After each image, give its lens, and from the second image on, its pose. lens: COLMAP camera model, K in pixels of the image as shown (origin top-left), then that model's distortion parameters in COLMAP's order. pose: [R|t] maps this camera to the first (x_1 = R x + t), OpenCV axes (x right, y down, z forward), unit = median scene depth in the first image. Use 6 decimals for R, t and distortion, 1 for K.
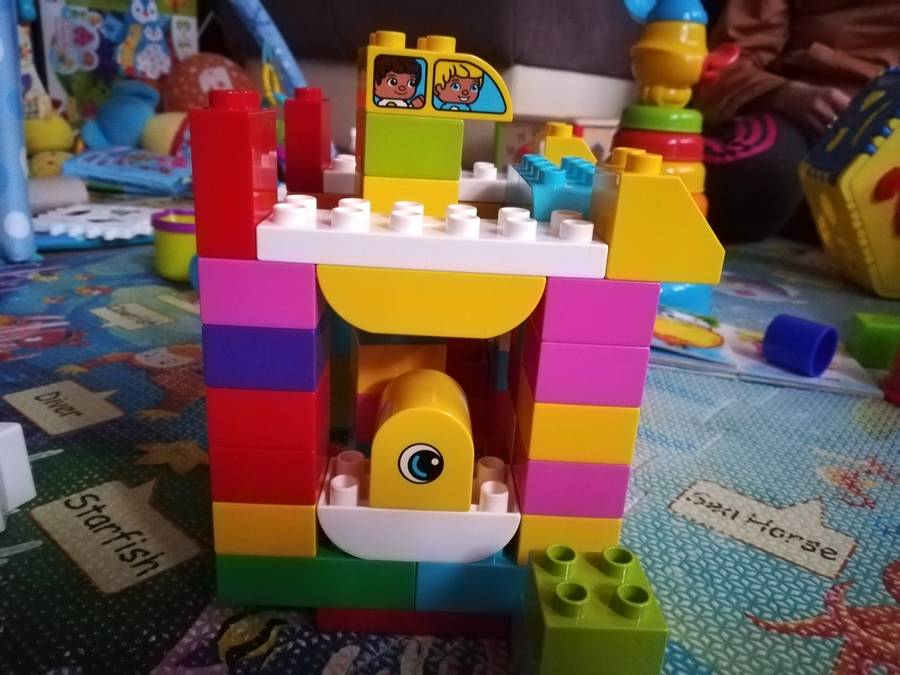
lens RADIAL K [[724.1, 0, 450.0], [0, 724.1, 337.5], [0, 0, 1]] dist [0.053954, -0.121998]
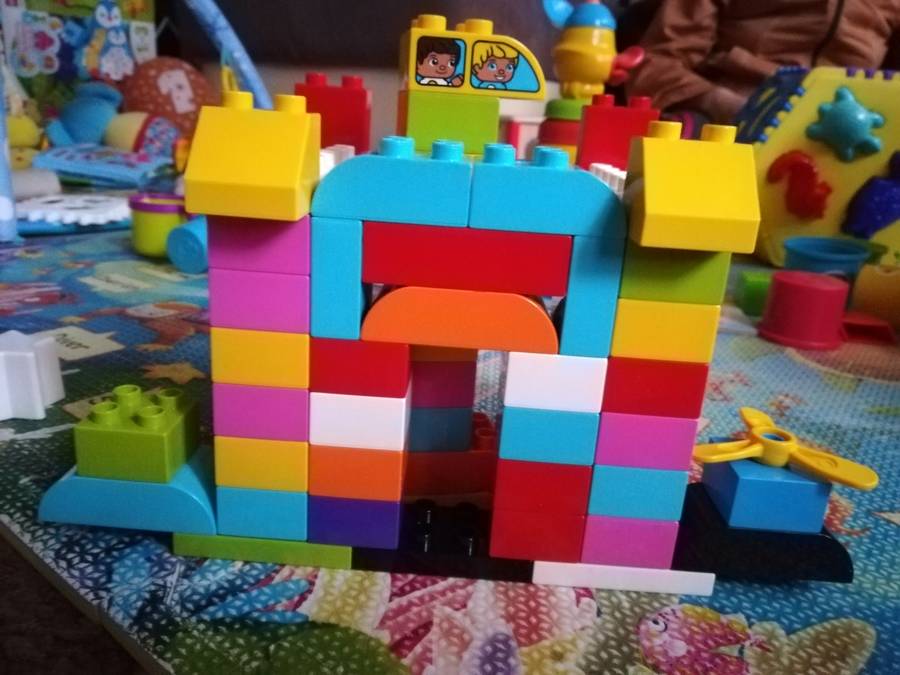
lens RADIAL K [[731.7, 0, 450.0], [0, 731.7, 337.5], [0, 0, 1]] dist [0.047108, -0.103221]
pose [[0.998065, -0.017499, 0.059672, 0.006627], [0.018400, 0.999725, -0.014569, 0.059252], [-0.059400, 0.015638, 0.998112, -0.121422]]
